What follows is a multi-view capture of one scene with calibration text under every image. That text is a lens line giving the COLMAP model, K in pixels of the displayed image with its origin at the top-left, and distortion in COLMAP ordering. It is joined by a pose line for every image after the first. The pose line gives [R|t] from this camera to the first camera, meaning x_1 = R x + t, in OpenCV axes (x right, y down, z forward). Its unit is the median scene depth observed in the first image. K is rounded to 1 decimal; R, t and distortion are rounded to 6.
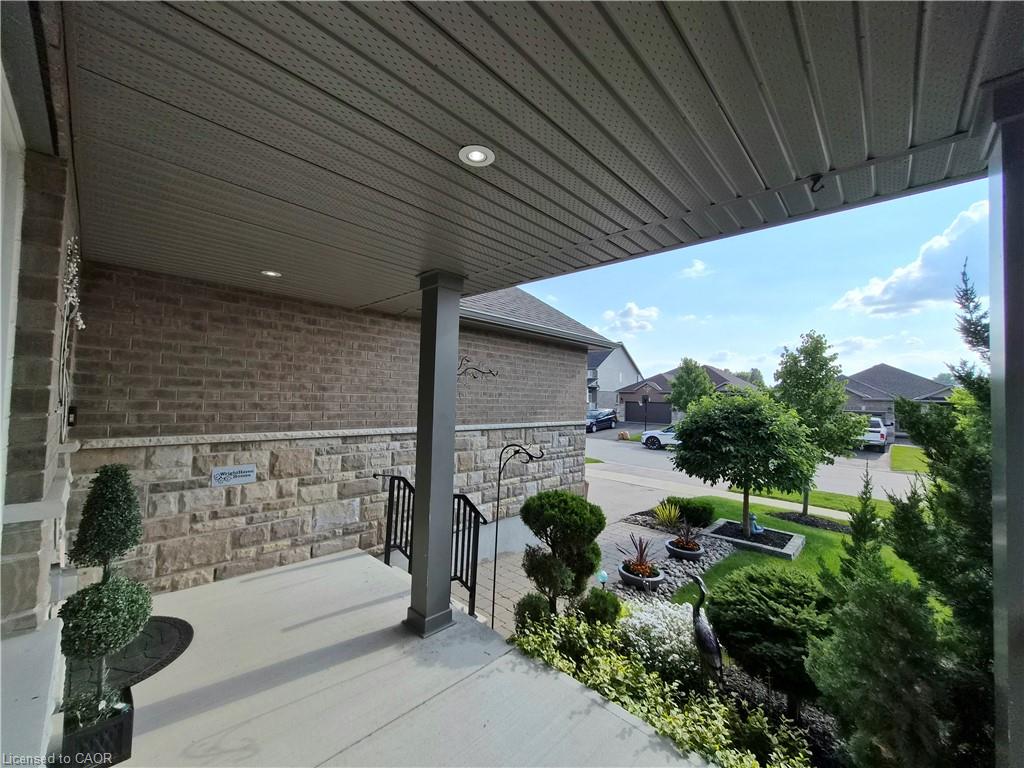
lens RADIAL K [[408.4, 0, 512.0], [0, 408.4, 384.0], [0, 0, 1]] dist [0.002412, 0.000473]
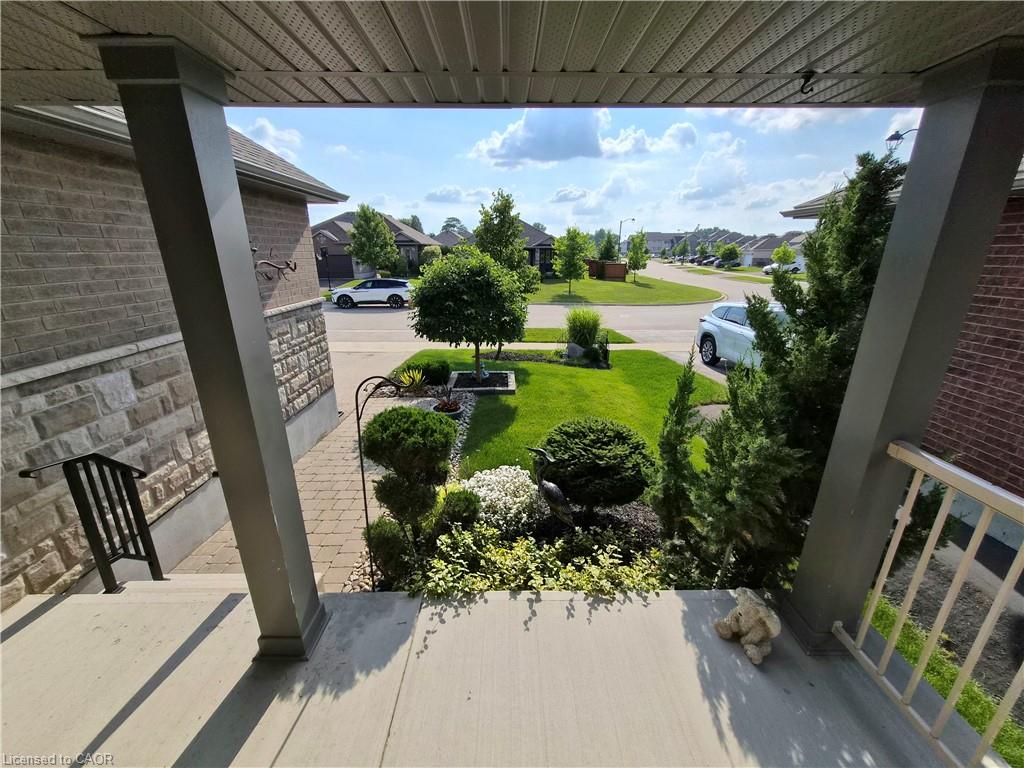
lens RADIAL K [[408.4, 0, 512.0], [0, 408.4, 384.0], [0, 0, 1]] dist [0.002412, 0.000473]
pose [[0.712242, -0.246517, 0.657222, -0.137947], [-0.004915, 0.934528, 0.355857, -0.044293], [-0.701917, -0.256686, 0.664398, 0.167339]]
